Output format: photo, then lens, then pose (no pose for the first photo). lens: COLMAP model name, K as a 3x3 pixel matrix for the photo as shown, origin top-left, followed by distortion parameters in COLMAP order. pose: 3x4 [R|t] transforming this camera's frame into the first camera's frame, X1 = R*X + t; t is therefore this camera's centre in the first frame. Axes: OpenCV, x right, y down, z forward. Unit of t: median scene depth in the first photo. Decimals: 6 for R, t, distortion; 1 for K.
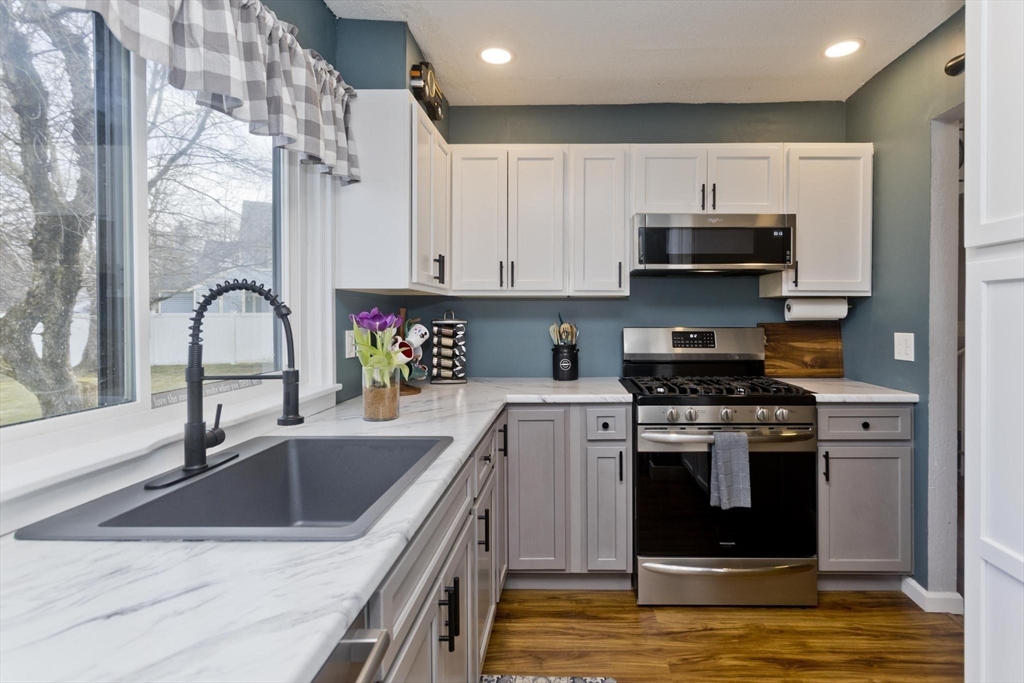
lens RADIAL K [[495.1, 0, 512.2], [0, 495.1, 303.3], [0, 0, 1]] dist [-0.001047, 0.000247]
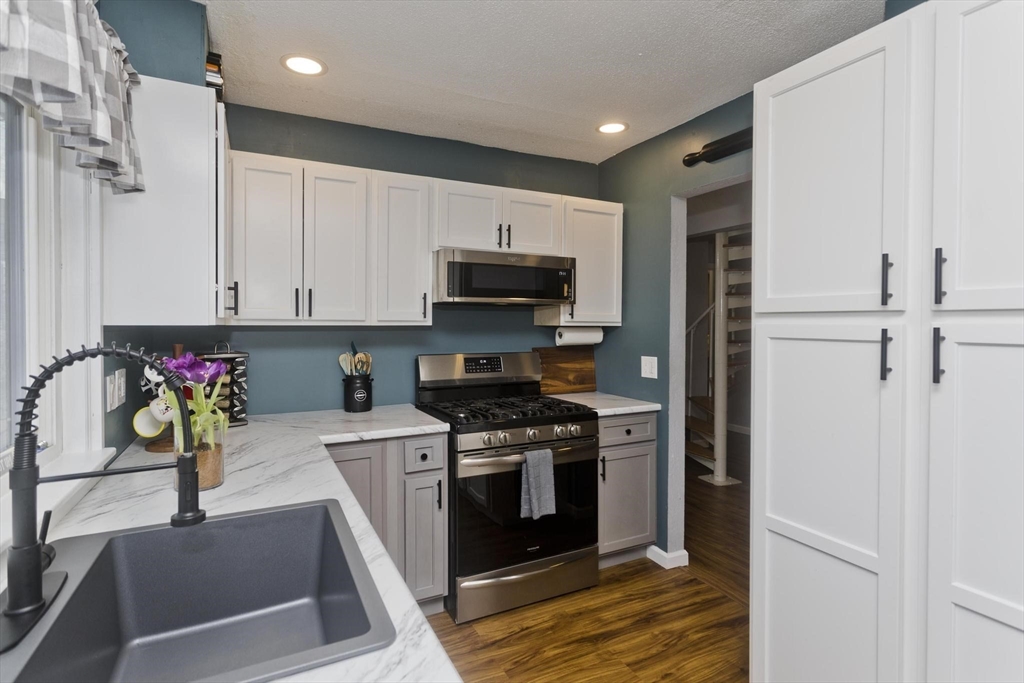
lens RADIAL K [[493.9, 0, 514.3], [0, 493.9, 327.7], [0, 0, 1]] dist [0.000986, 0.000362]
pose [[0.890954, -0.003401, 0.454081, -0.104976], [0.000627, 0.999980, 0.006260, -0.023704], [-0.454093, -0.005292, 0.890938, 0.015079]]
